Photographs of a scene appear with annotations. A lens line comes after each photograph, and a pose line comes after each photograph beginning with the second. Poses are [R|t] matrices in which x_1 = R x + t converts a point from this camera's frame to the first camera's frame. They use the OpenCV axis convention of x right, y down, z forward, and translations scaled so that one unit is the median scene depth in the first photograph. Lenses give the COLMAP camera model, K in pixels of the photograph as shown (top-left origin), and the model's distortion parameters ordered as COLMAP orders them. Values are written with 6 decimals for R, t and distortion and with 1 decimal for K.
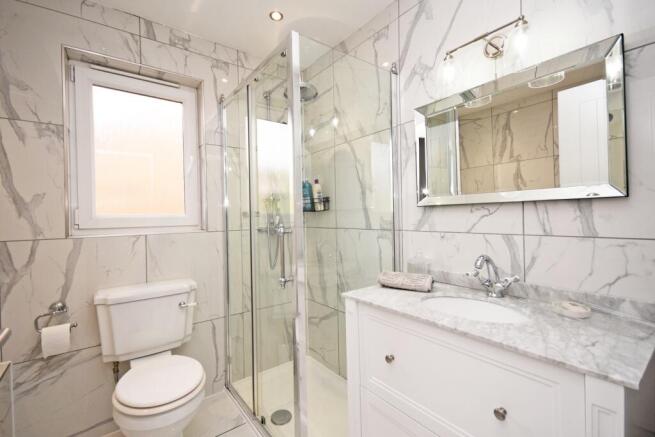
lens RADIAL K [[299.5, 0, 323.7], [0, 299.5, 218.5], [0, 0, 1]] dist [0.015833, -0.004783]
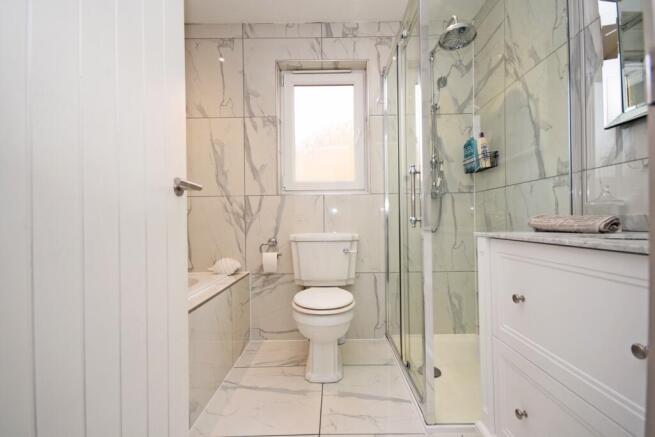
lens RADIAL K [[299.5, 0, 323.7], [0, 299.5, 218.5], [0, 0, 1]] dist [0.015833, -0.004783]
pose [[0.794479, 0.014741, -0.607112, 0.183365], [-0.010644, 0.999890, 0.010350, 0.147396], [0.607198, -0.001760, 0.794548, -0.005254]]
